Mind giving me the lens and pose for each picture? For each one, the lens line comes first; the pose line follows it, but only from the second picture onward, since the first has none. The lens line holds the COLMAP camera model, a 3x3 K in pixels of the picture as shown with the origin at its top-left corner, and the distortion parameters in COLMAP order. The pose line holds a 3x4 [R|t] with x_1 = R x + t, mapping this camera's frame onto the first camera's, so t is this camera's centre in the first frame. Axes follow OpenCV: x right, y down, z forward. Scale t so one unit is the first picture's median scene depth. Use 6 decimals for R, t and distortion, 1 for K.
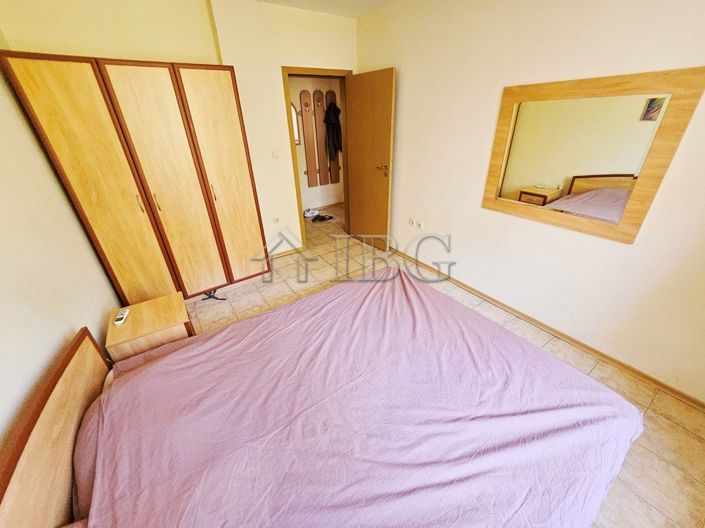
lens RADIAL K [[278.7, 0, 351.1], [0, 278.7, 260.5], [0, 0, 1]] dist [-0.004314, 0.001241]
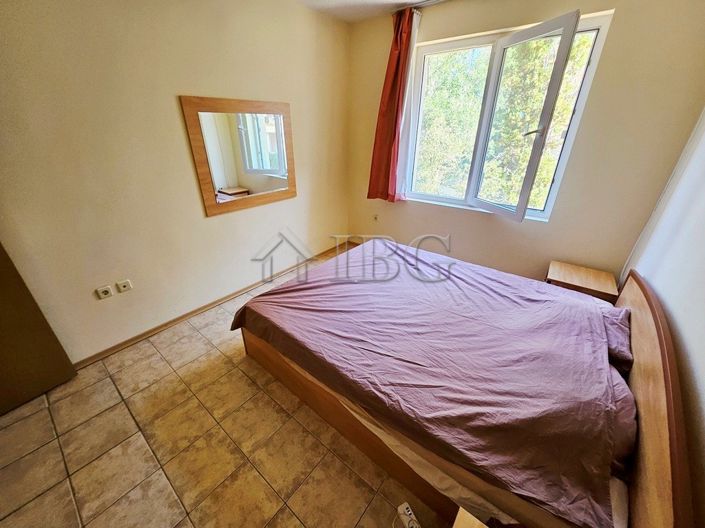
lens RADIAL K [[278.7, 0, 343.8], [0, 278.7, 261.0], [0, 0, 1]] dist [-0.004314, 0.001241]
pose [[-0.293292, -0.383551, 0.875710, -0.744000], [0.449733, 0.752958, 0.480411, -0.415709], [-0.843635, 0.534736, -0.048341, 0.921235]]
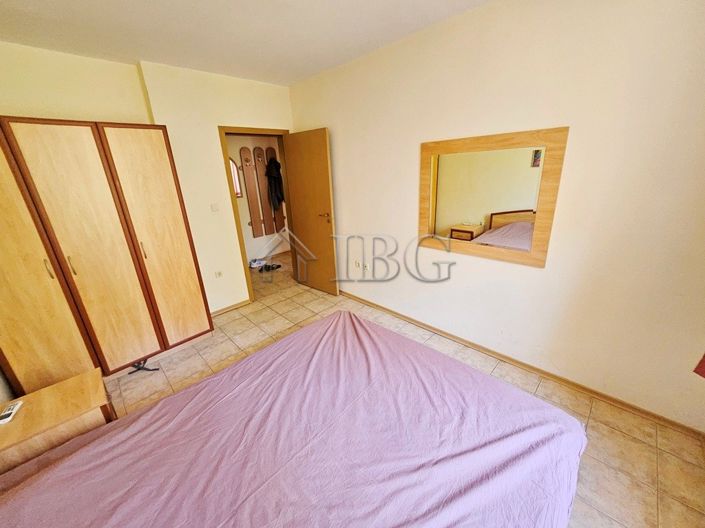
lens RADIAL K [[278.7, 0, 351.0], [0, 278.7, 260.7], [0, 0, 1]] dist [-0.004314, 0.001241]
pose [[0.981486, -0.079302, 0.174348, 0.024001], [0.106056, 0.982992, -0.149929, -0.000406], [-0.159493, 0.165644, 0.973203, 0.002019]]
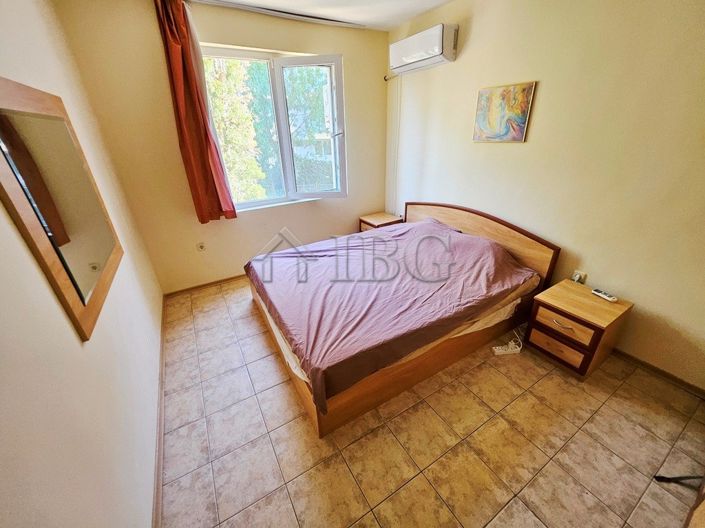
lens RADIAL K [[278.7, 0, 355.9], [0, 278.7, 260.1], [0, 0, 1]] dist [-0.004314, 0.001241]
pose [[-0.996880, 0.038529, 0.068892, 0.016305], [0.078156, 0.604044, 0.793109, -0.733271], [-0.011056, 0.796019, -0.605171, 1.466274]]
